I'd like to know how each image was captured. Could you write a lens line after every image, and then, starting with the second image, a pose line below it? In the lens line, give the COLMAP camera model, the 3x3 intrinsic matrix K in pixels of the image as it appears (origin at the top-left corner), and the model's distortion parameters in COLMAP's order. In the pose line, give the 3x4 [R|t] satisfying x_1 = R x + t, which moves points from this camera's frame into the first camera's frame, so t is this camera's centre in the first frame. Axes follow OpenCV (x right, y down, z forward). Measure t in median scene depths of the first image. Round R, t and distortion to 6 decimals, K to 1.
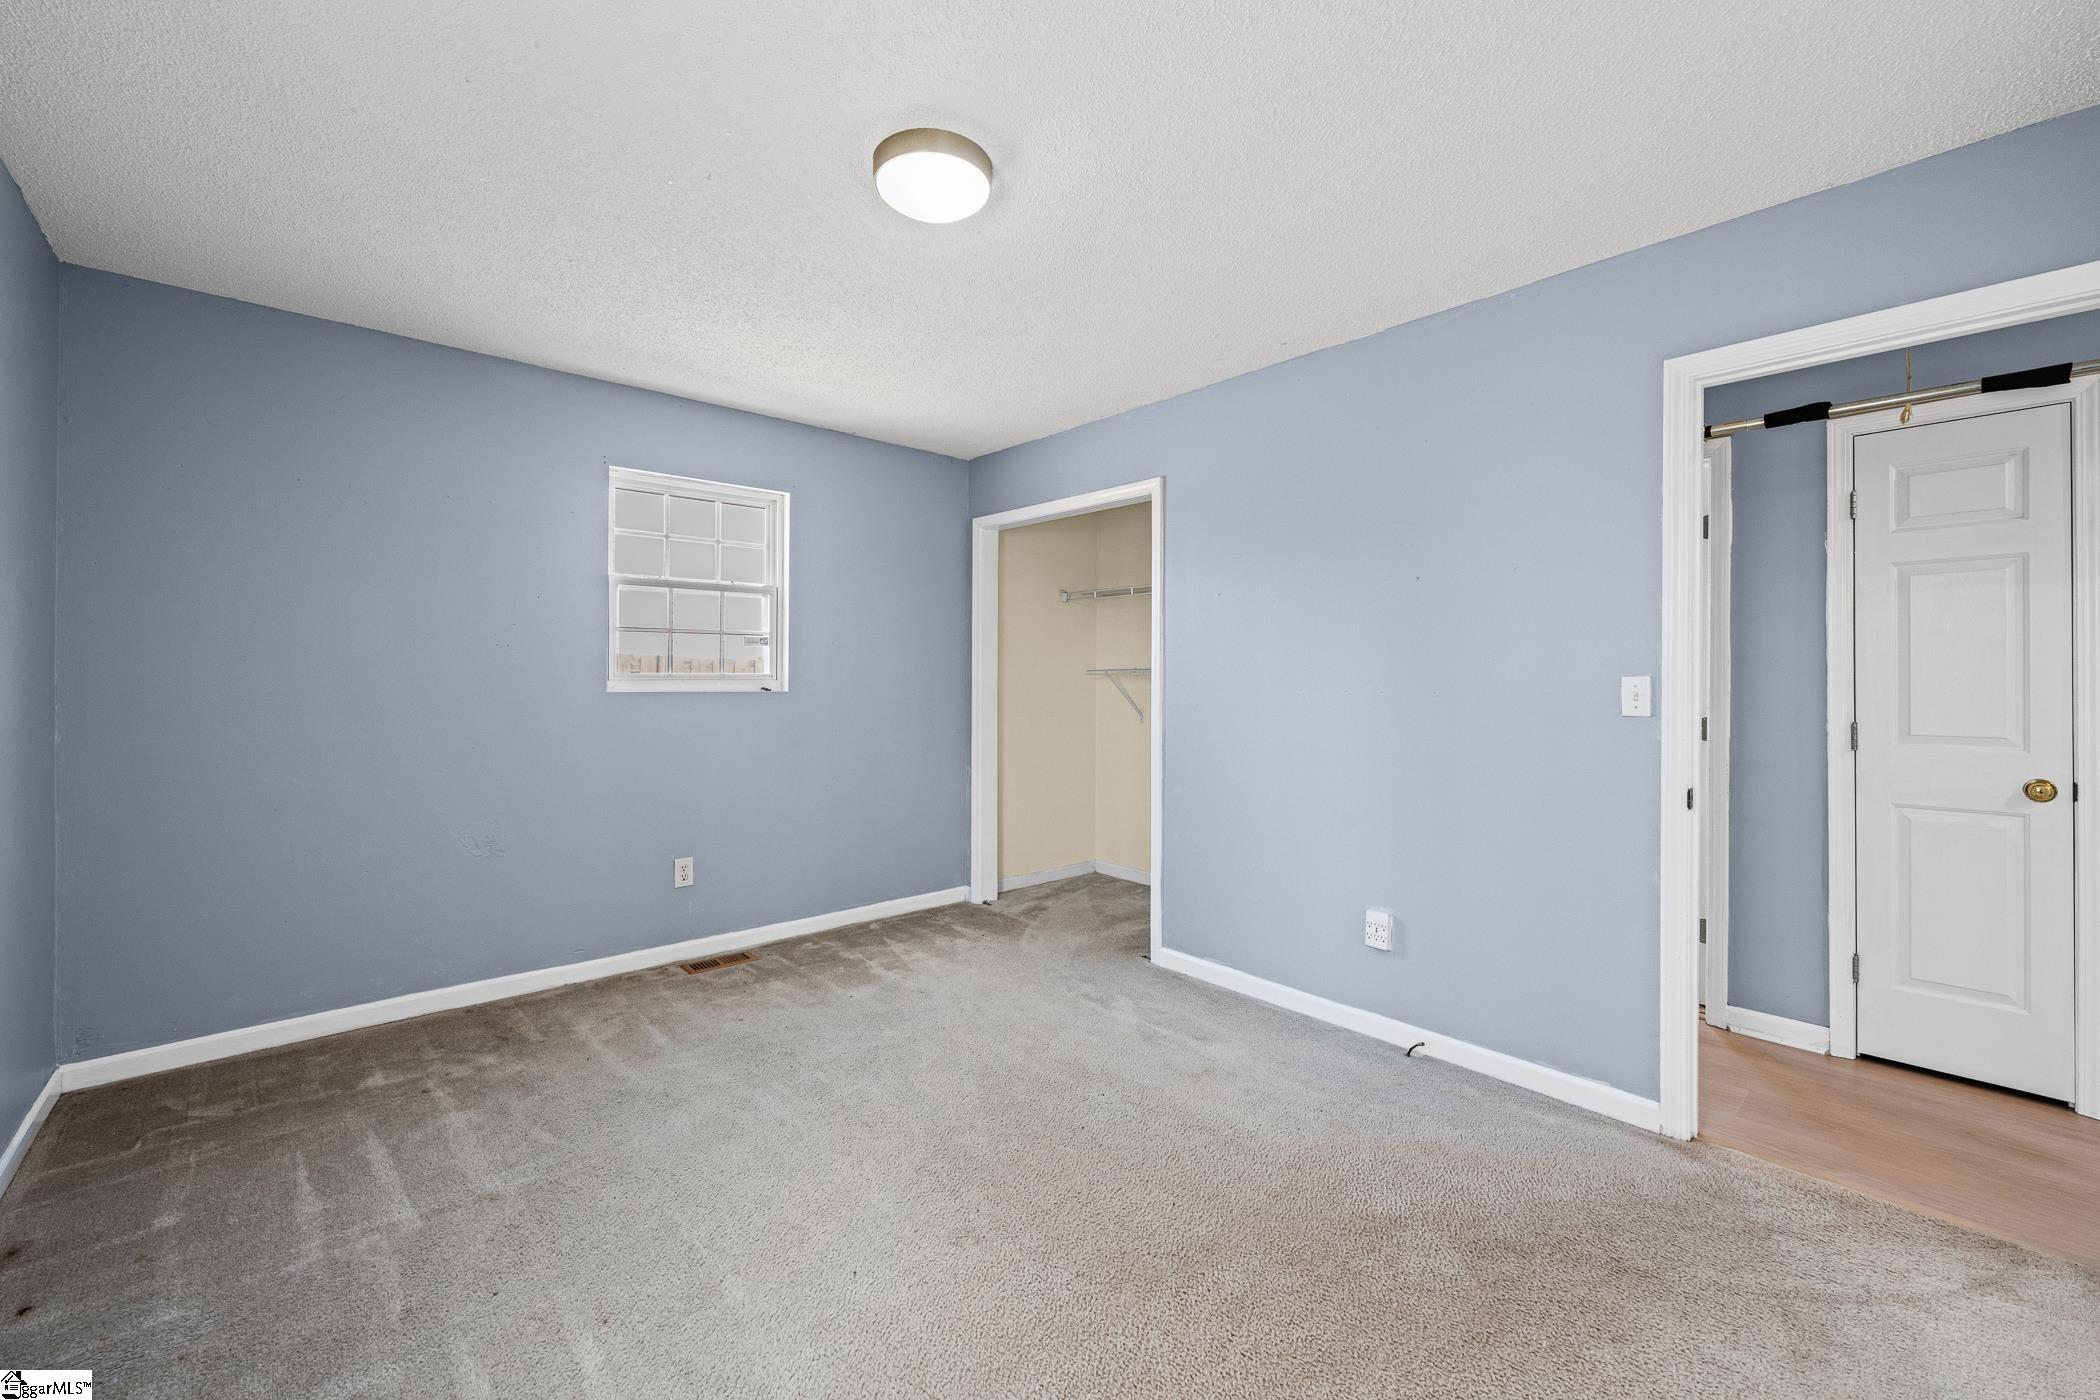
lens RADIAL K [[841.6, 0, 1044.7], [0, 841.6, 683.3], [0, 0, 1]] dist [-0.000480, -0.000135]
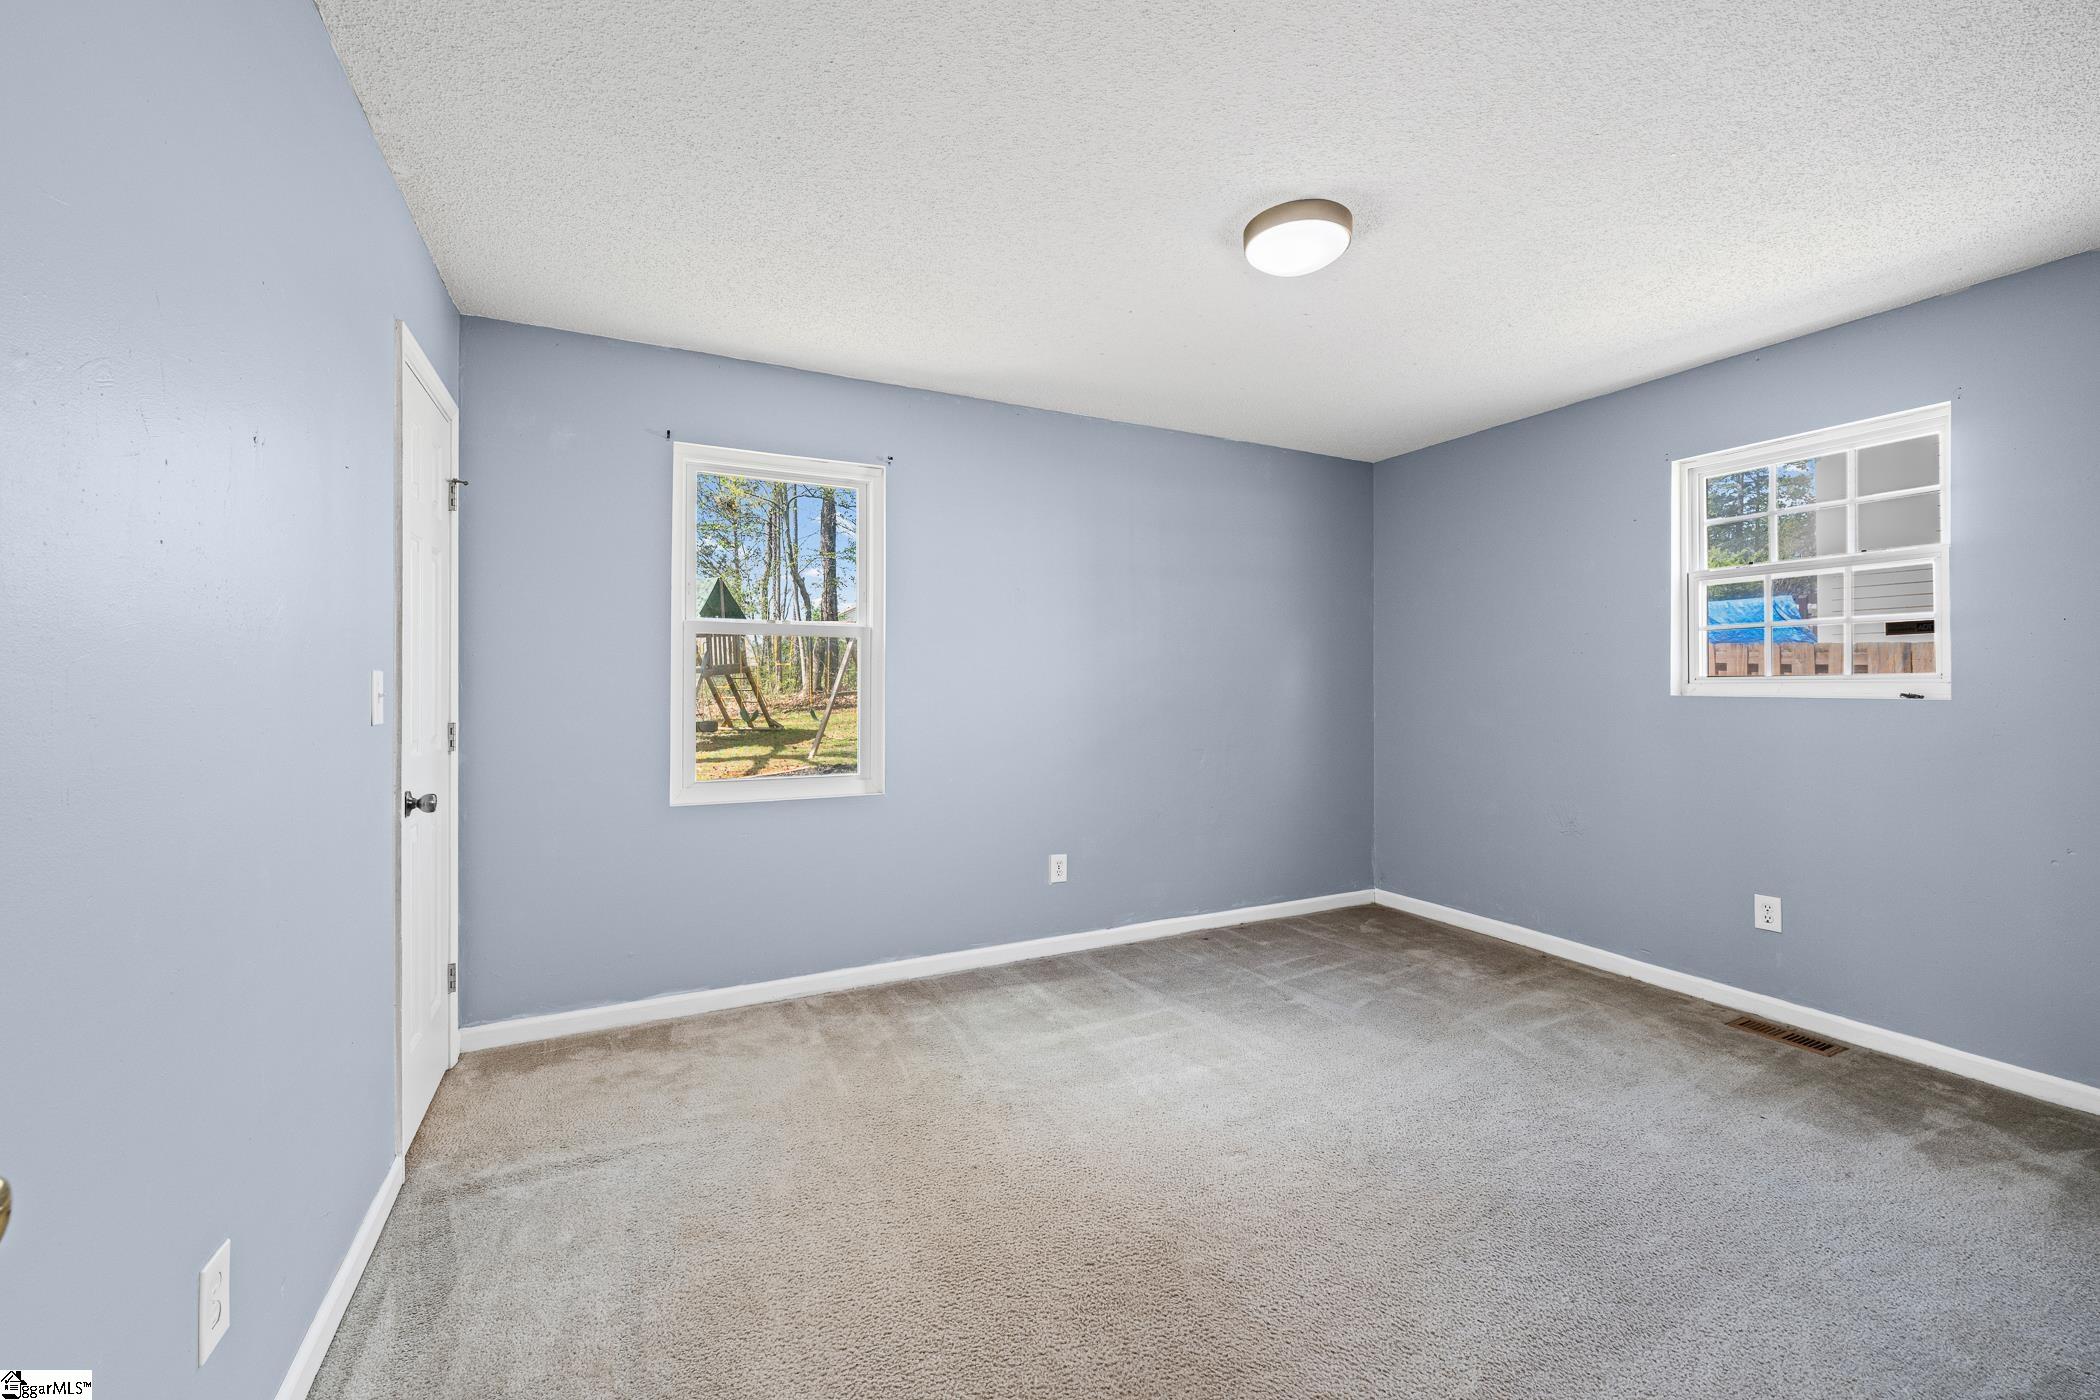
lens RADIAL K [[841.6, 0, 1044.7], [0, 841.6, 683.3], [0, 0, 1]] dist [-0.000480, -0.000135]
pose [[-0.266466, -0.001271, -0.963844, 0.621887], [-0.004728, 0.999989, -0.000012, -0.000448], [0.963833, 0.004554, -0.266469, 0.578181]]
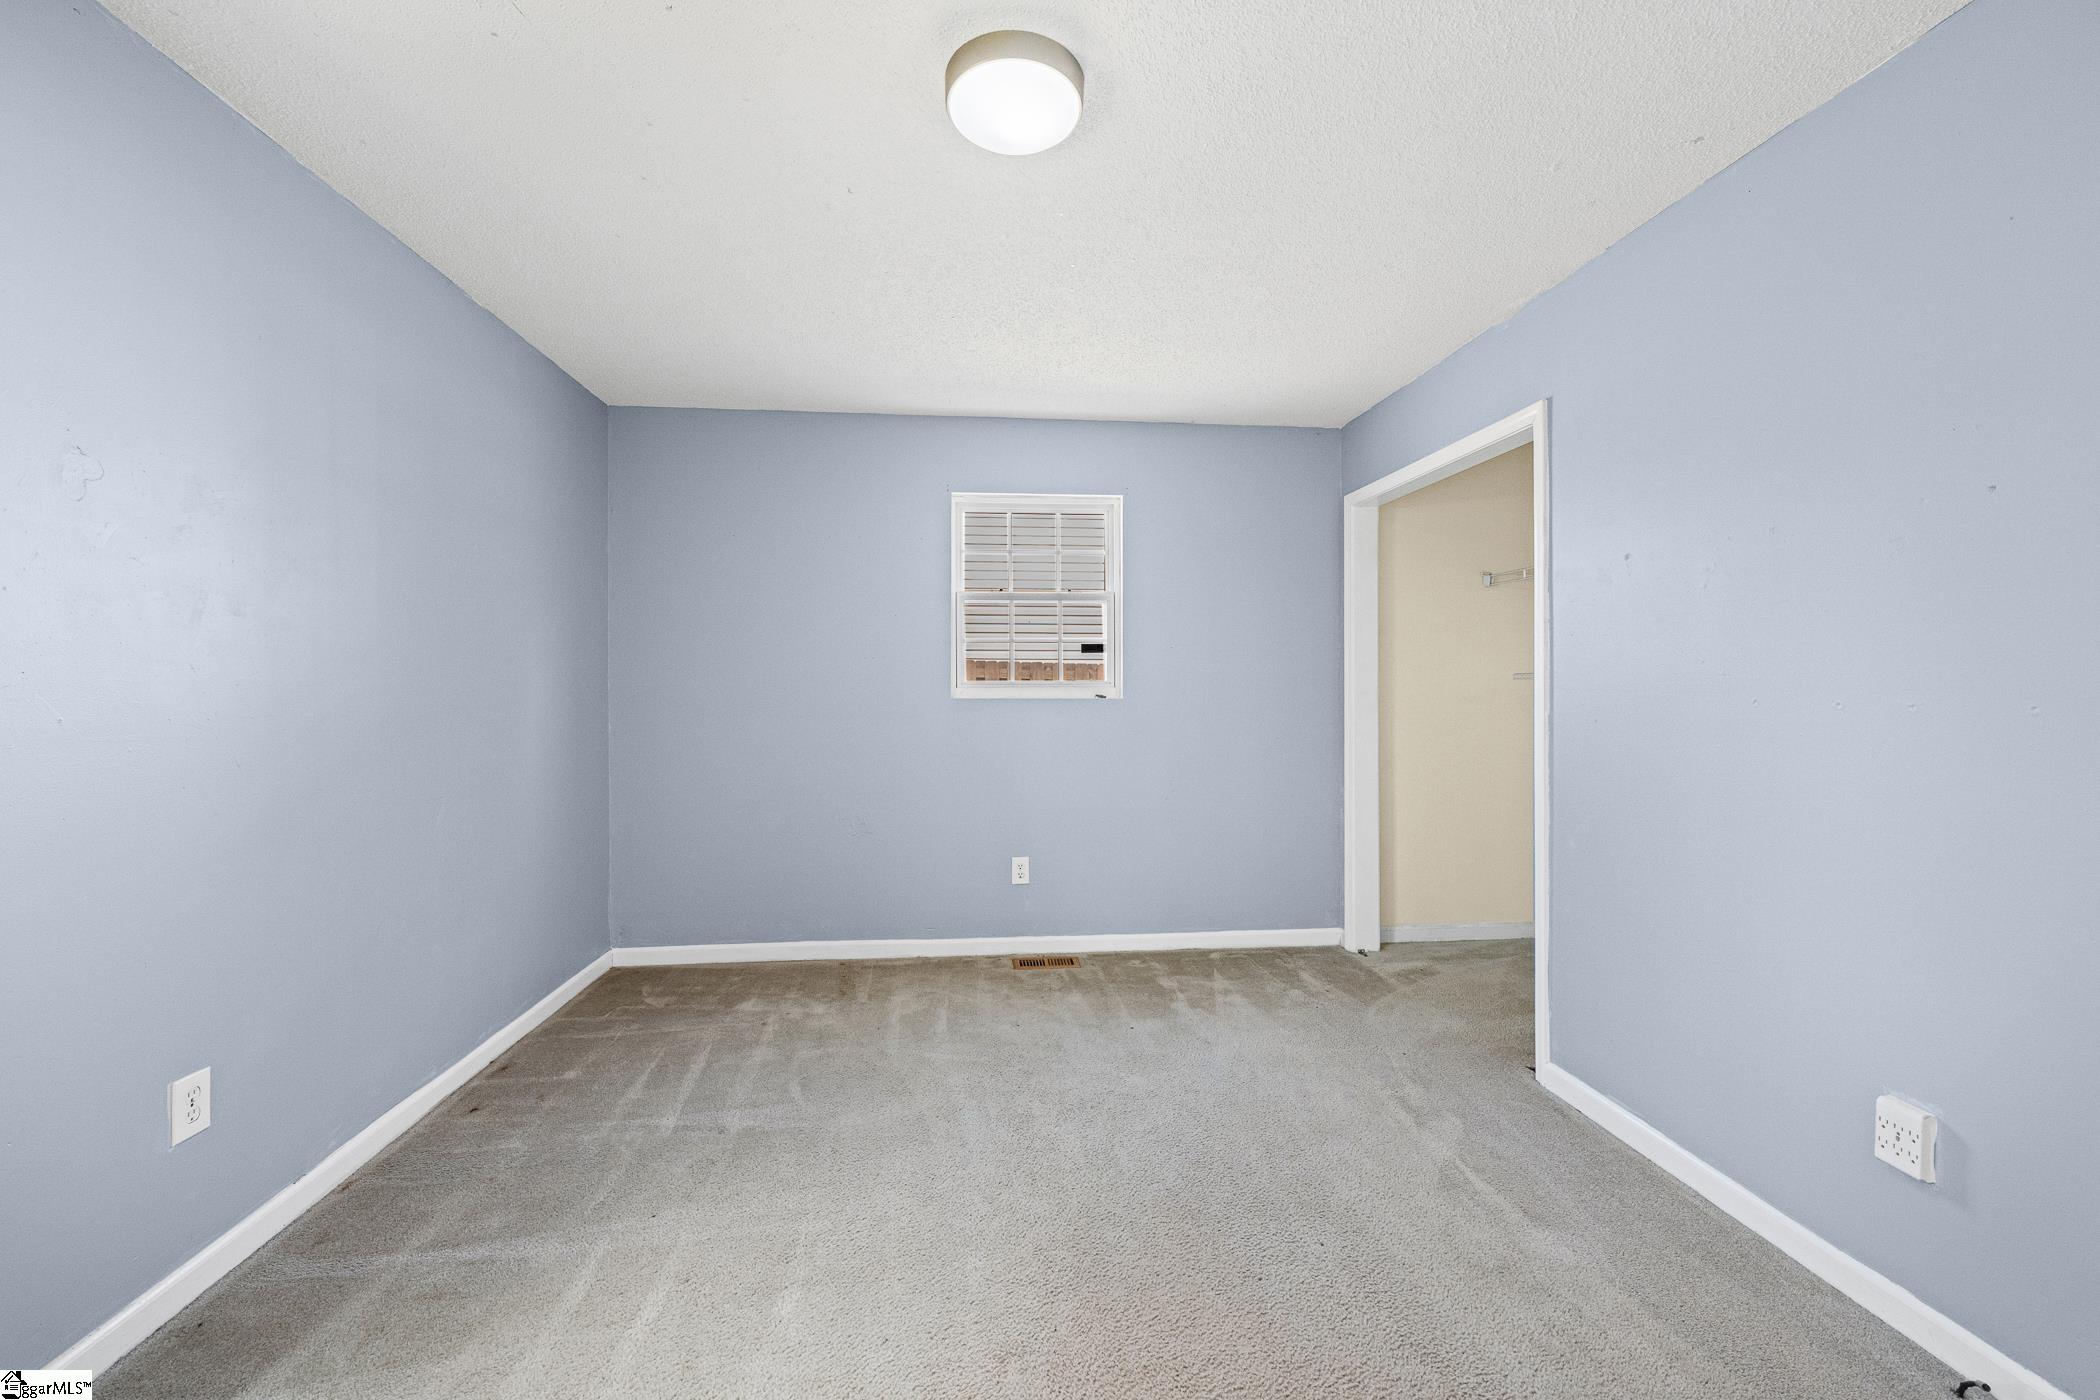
lens RADIAL K [[833.4, 0, 1044.2], [0, 833.4, 693.2], [0, 0, 1]] dist [-0.001876, 0.000002]
pose [[0.805019, 0.001922, -0.593246, 0.230720], [-0.000146, 0.999995, 0.003041, 0.000223], [0.593249, -0.002362, 0.805015, 0.198308]]
